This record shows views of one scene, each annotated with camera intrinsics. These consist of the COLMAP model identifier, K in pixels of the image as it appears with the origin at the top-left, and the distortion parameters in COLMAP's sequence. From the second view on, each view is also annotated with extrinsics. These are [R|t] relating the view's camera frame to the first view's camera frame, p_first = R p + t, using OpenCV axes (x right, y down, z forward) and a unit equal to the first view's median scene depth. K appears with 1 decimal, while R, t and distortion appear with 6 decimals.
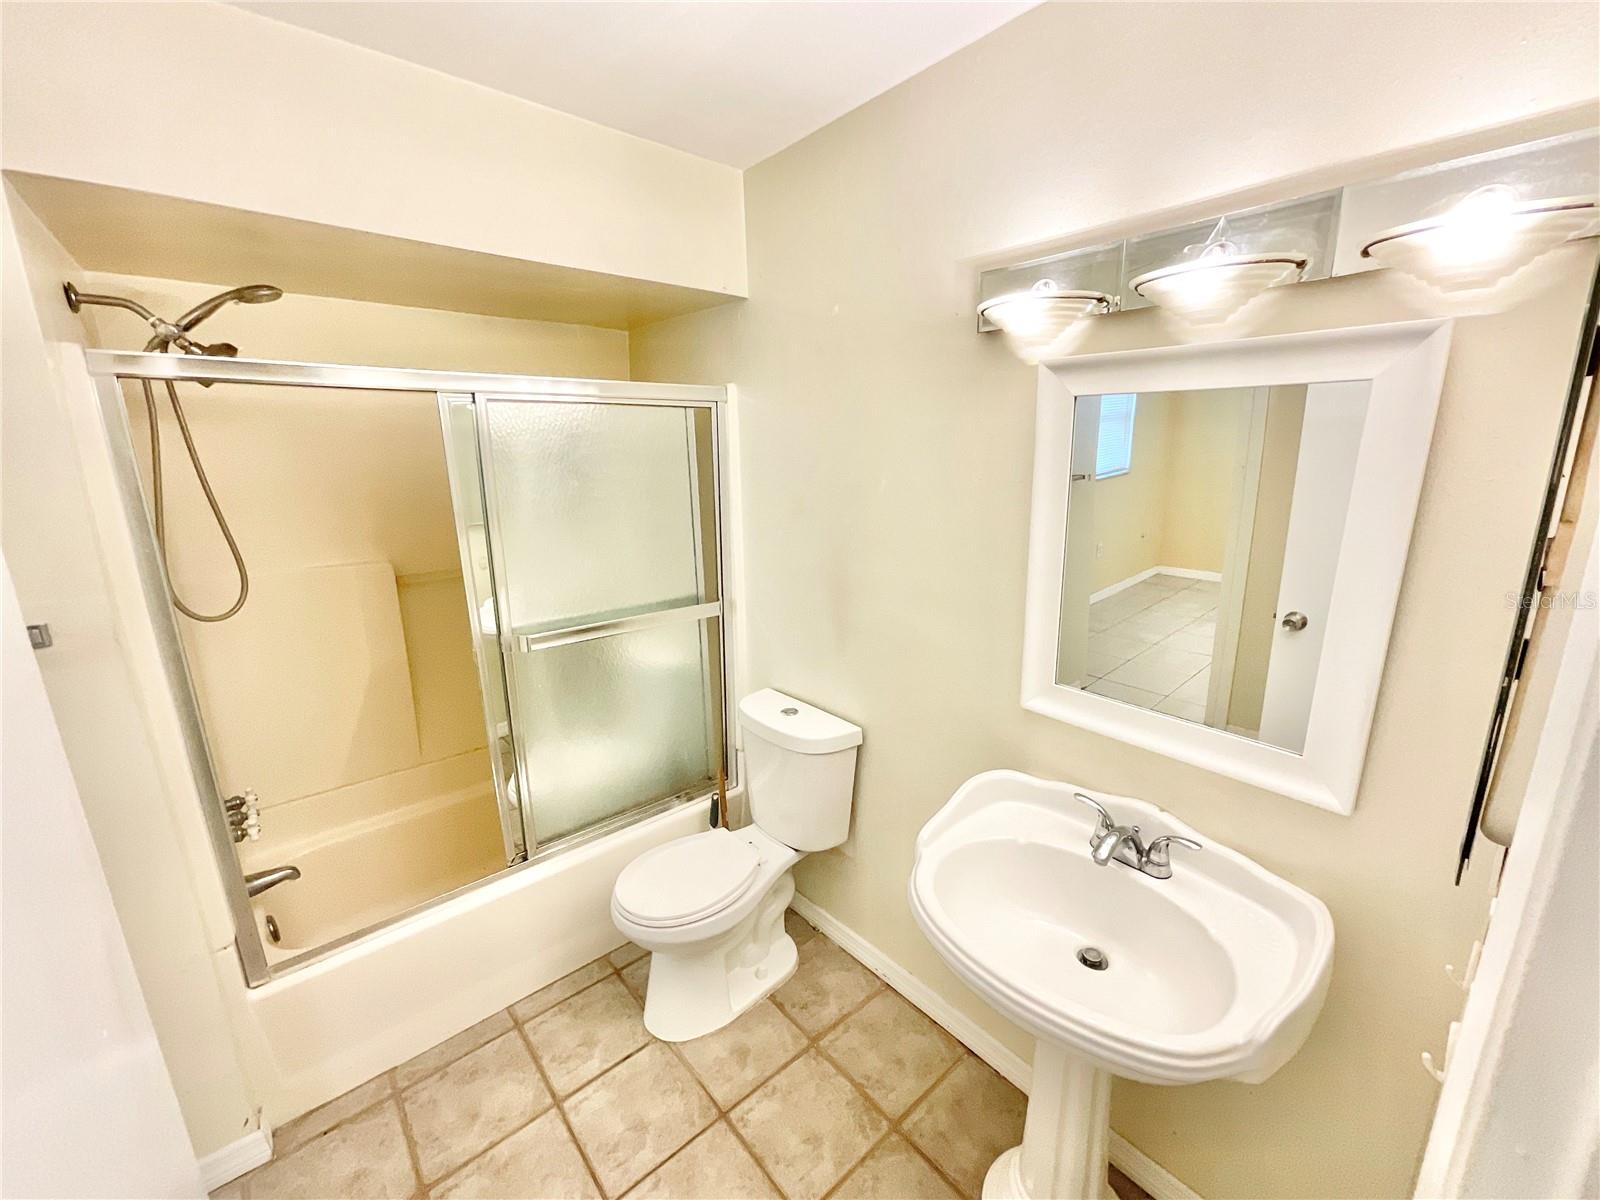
lens RADIAL K [[647.6, 0, 802.7], [0, 647.6, 597.5], [0, 0, 1]] dist [-0.001371, 0.001718]
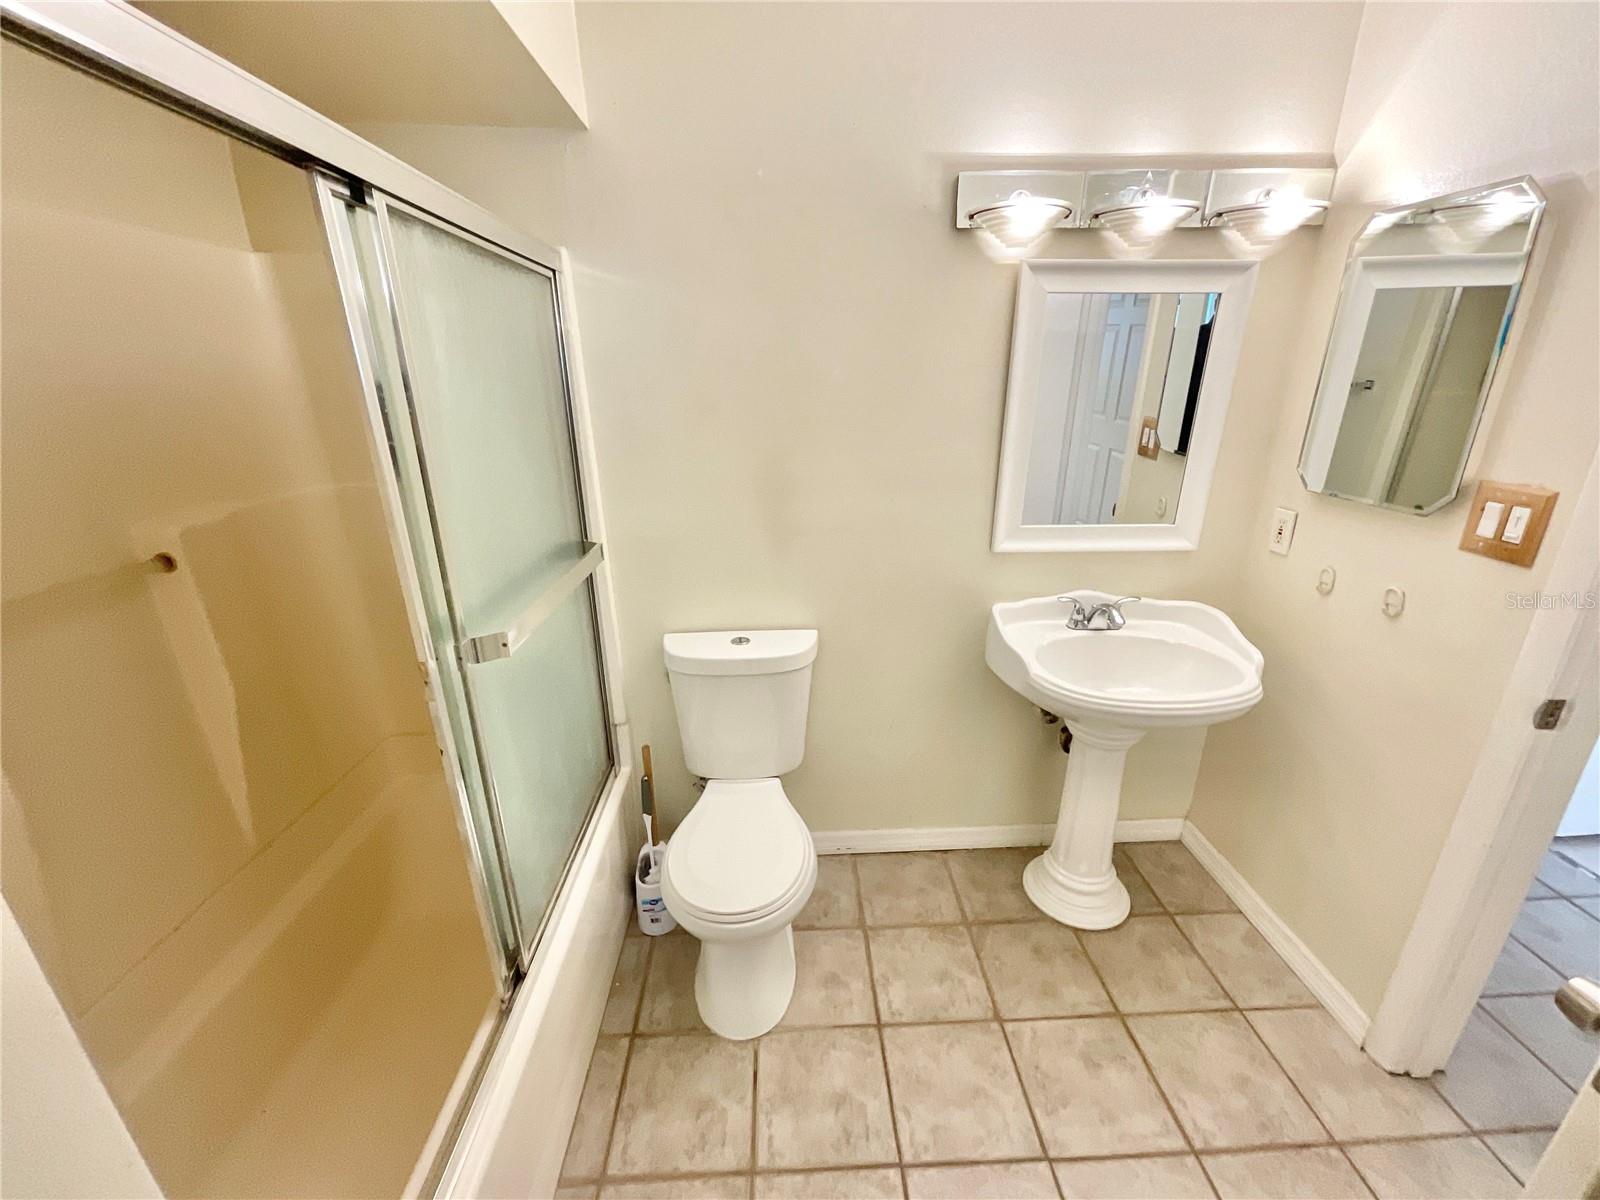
lens RADIAL K [[647.6, 0, 803.4], [0, 647.6, 607.2], [0, 0, 1]] dist [-0.001371, 0.001718]
pose [[0.619542, -0.252314, 0.743307, -0.759558], [0.178370, 0.967412, 0.179716, -0.017622], [-0.764429, 0.021242, 0.644357, 0.432009]]
